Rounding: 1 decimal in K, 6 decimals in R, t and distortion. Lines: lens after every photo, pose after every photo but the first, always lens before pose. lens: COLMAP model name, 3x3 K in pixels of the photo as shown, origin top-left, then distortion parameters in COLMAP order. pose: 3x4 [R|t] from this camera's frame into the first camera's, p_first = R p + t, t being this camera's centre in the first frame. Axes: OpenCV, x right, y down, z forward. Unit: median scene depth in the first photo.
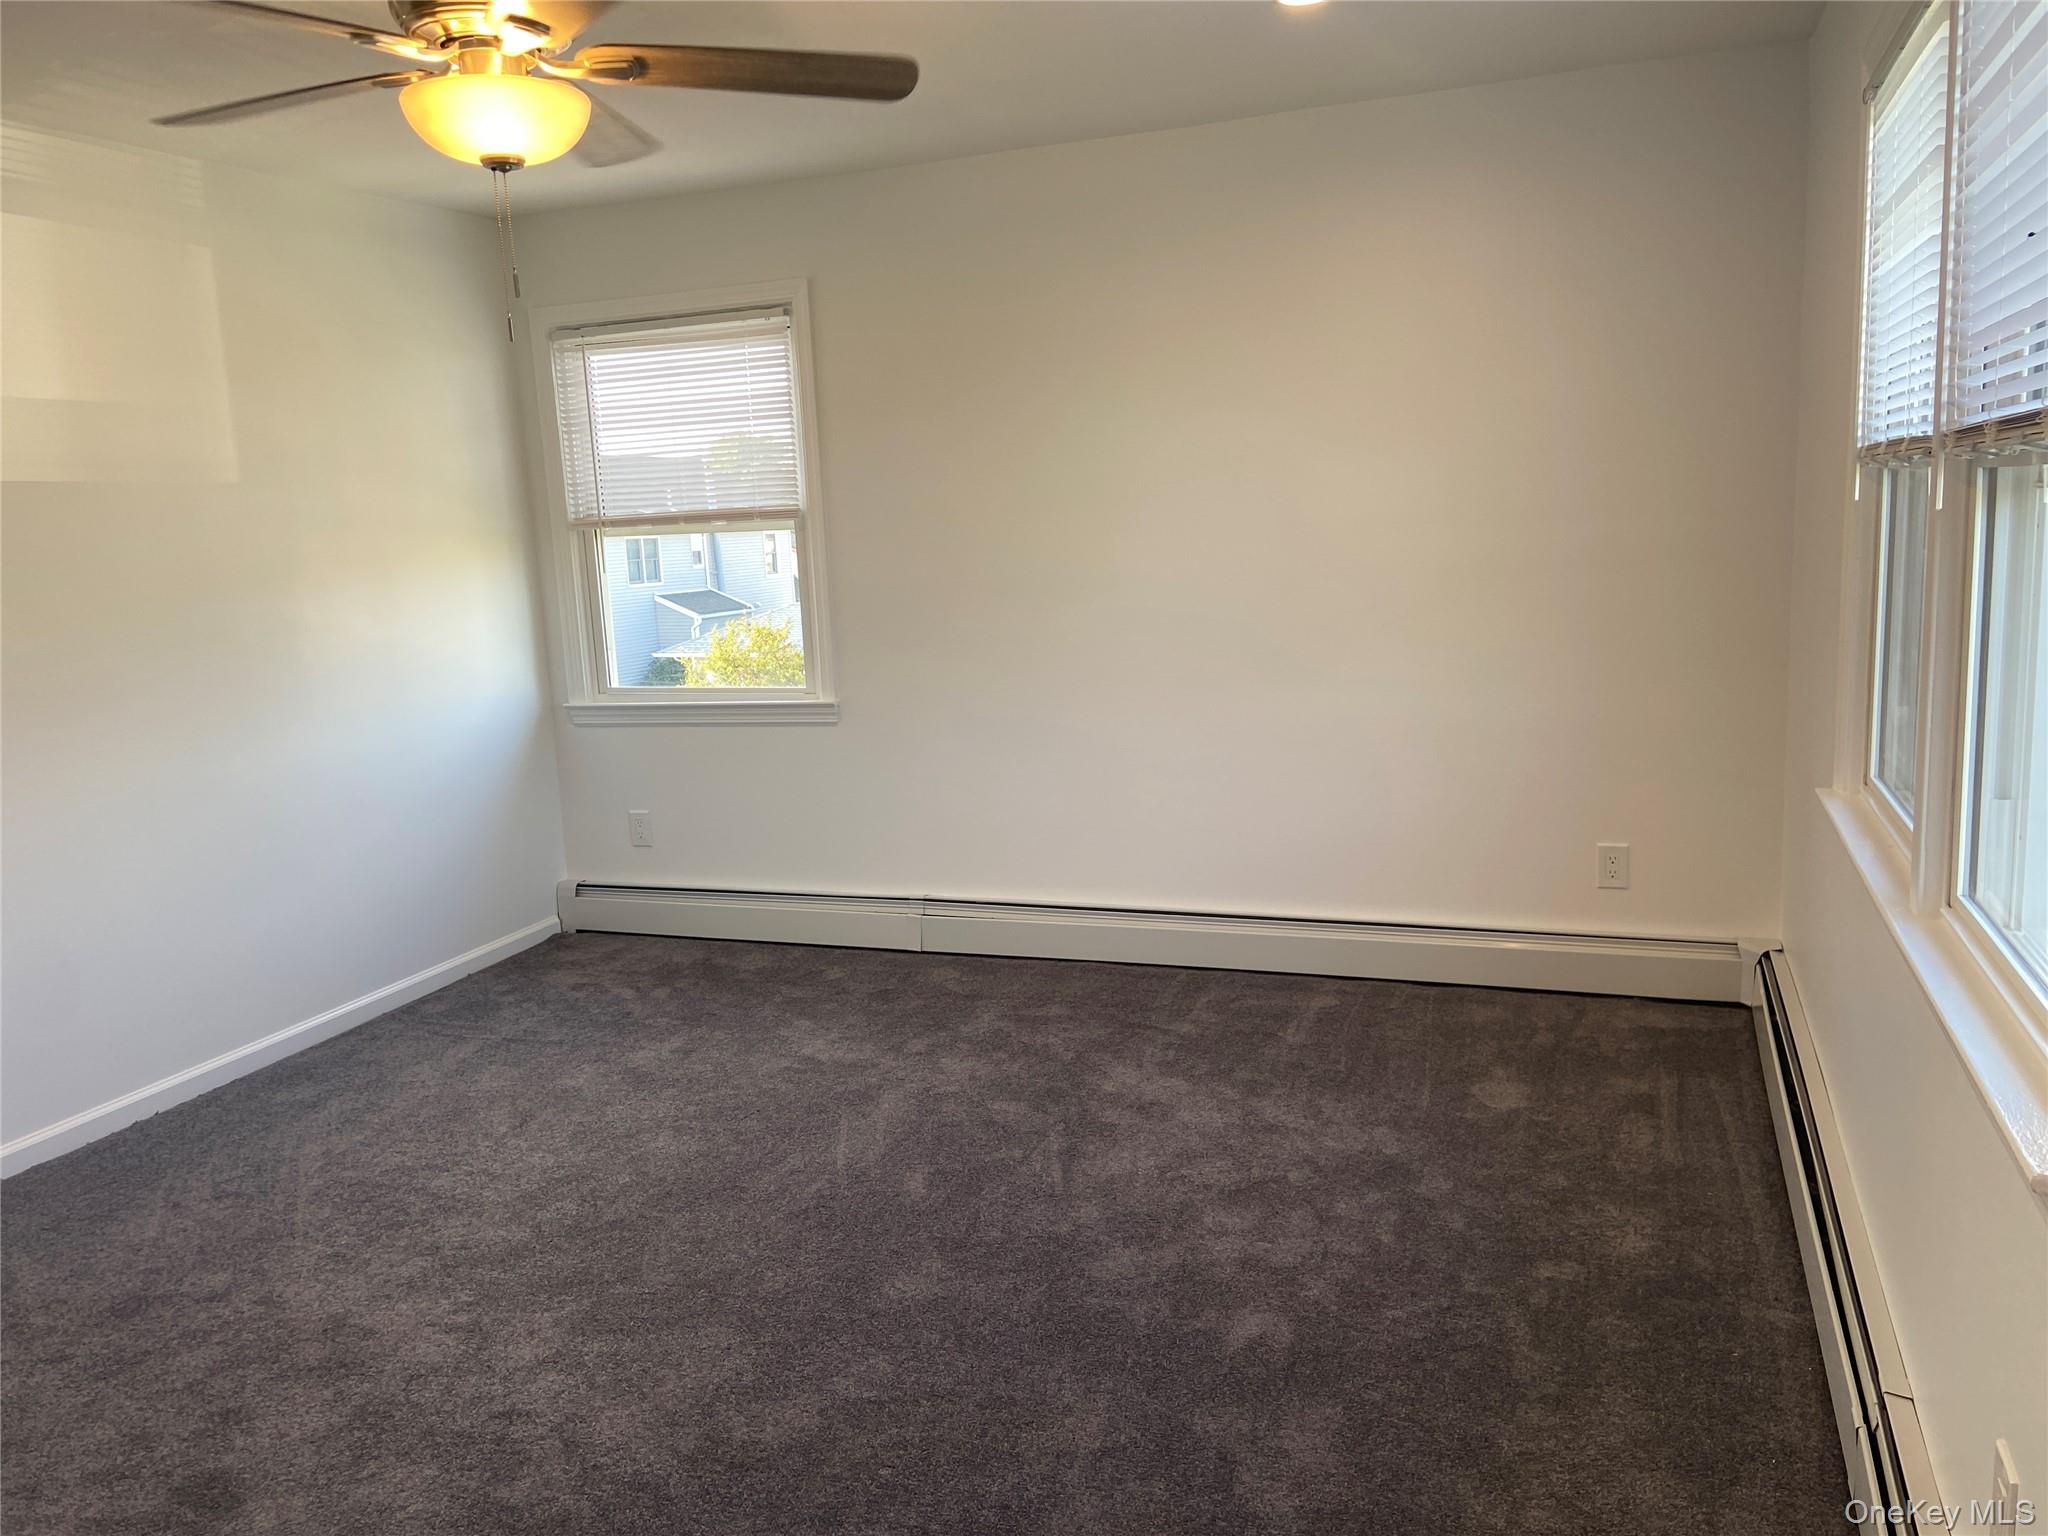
lens RADIAL K [[1533.7, 0, 991.9], [0, 1533.7, 771.9], [0, 0, 1]] dist [0.103332, -0.140952]
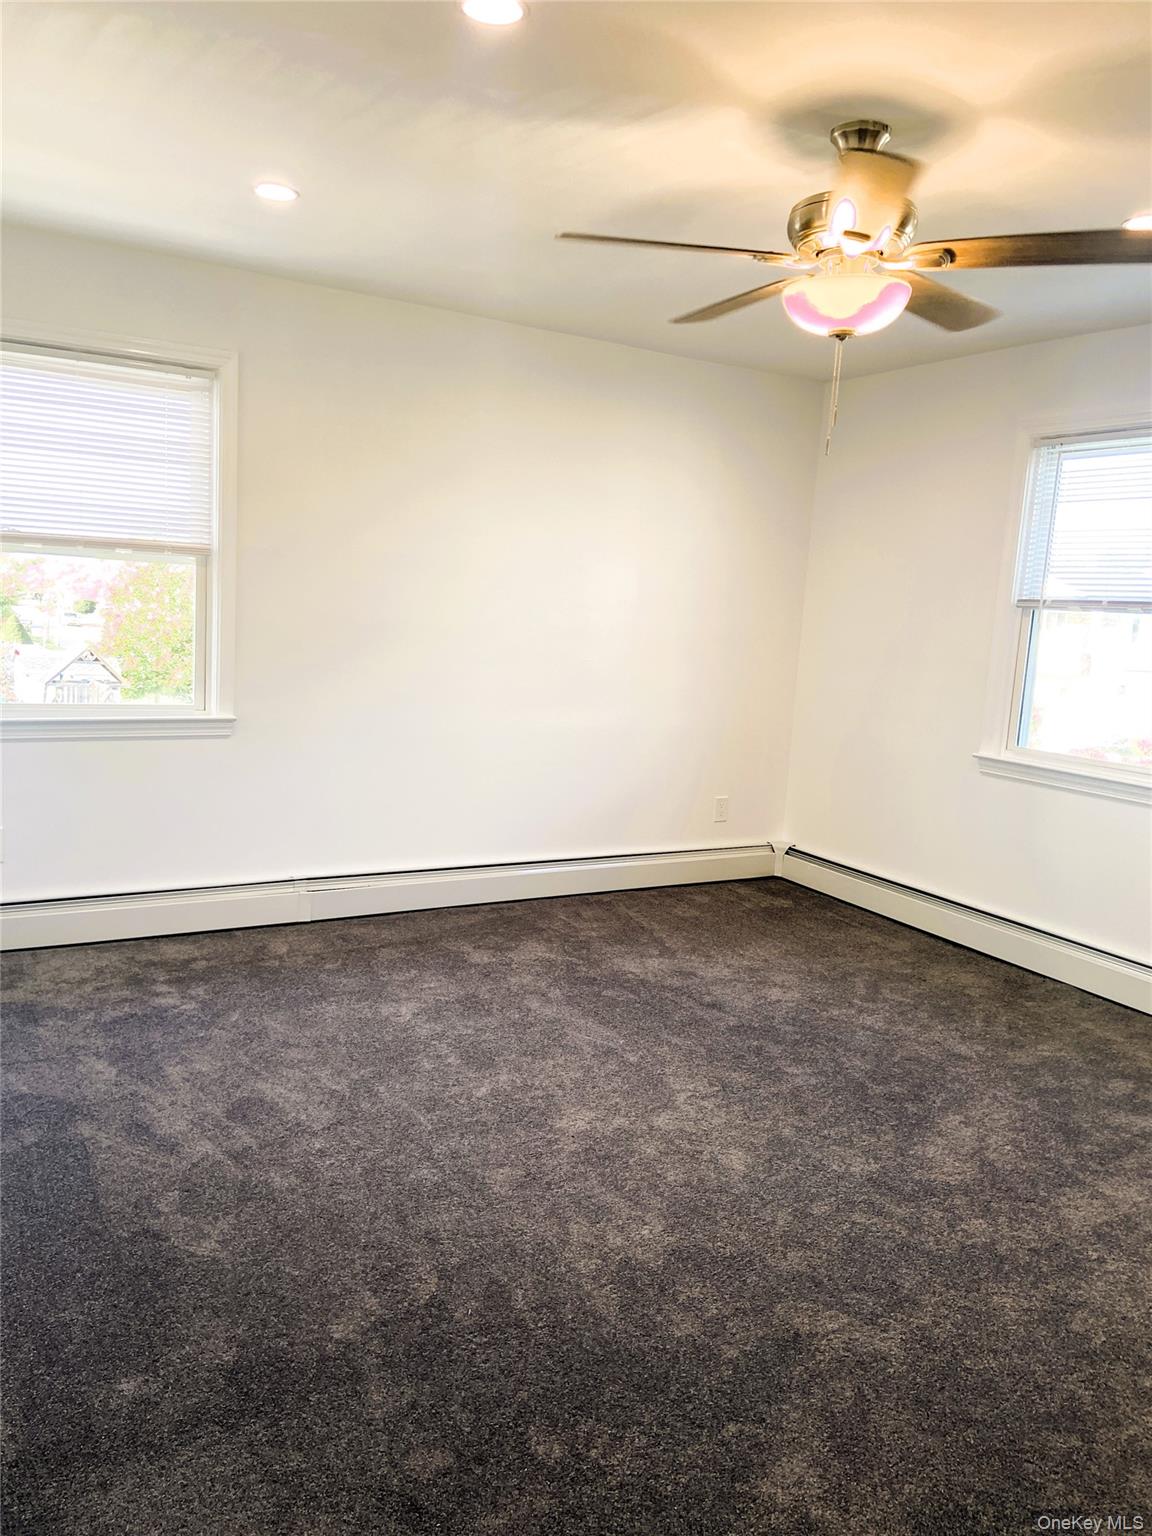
lens RADIAL K [[1165.3, 0, 576.0], [0, 1165.3, 768.0], [0, 0, 1]] dist [0.002879, -0.001697]
pose [[0.606673, -0.032381, 0.794292, -0.711411], [0.043122, 0.999039, 0.007792, -0.003414], [-0.793781, 0.029524, 0.607486, 0.292306]]
